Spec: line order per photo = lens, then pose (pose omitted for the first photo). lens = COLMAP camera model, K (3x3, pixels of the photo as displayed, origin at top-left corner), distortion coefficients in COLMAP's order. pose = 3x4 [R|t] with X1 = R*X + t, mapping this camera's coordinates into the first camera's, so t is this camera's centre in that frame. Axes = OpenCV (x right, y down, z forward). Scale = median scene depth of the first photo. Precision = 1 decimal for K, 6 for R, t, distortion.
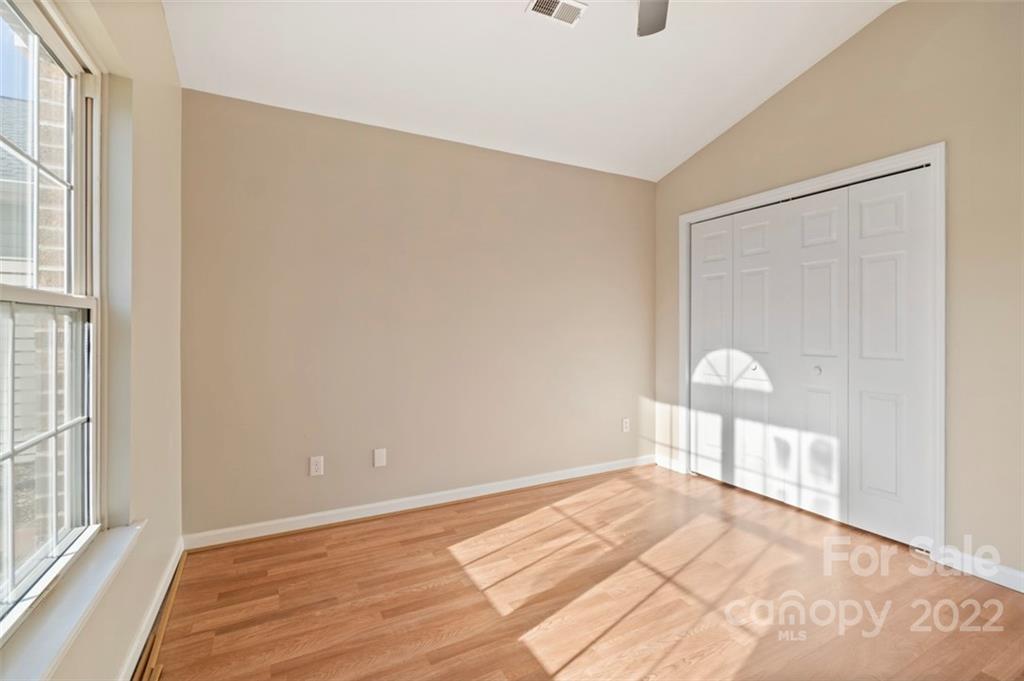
lens RADIAL K [[446.1, 0, 510.0], [0, 446.1, 328.6], [0, 0, 1]] dist [-0.004014, 0.001914]
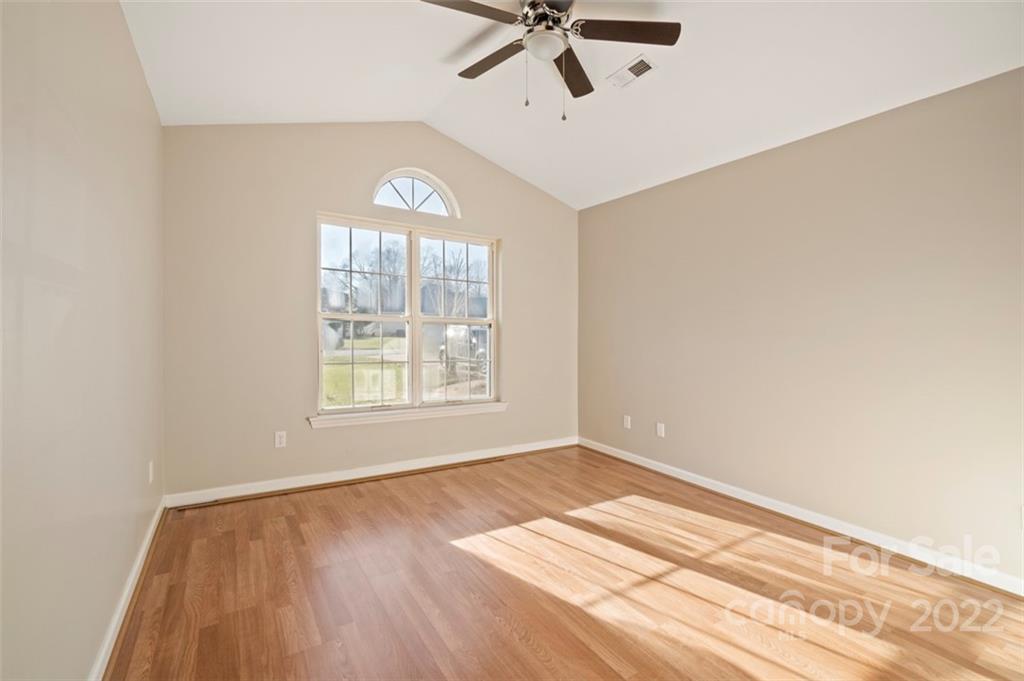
lens RADIAL K [[446.1, 0, 518.3], [0, 446.1, 345.8], [0, 0, 1]] dist [-0.004014, 0.001914]
pose [[0.094275, 0.032892, -0.995003, 1.160315], [-0.019767, 0.999319, 0.031162, 0.004272], [0.995350, 0.016730, 0.094861, 0.515099]]
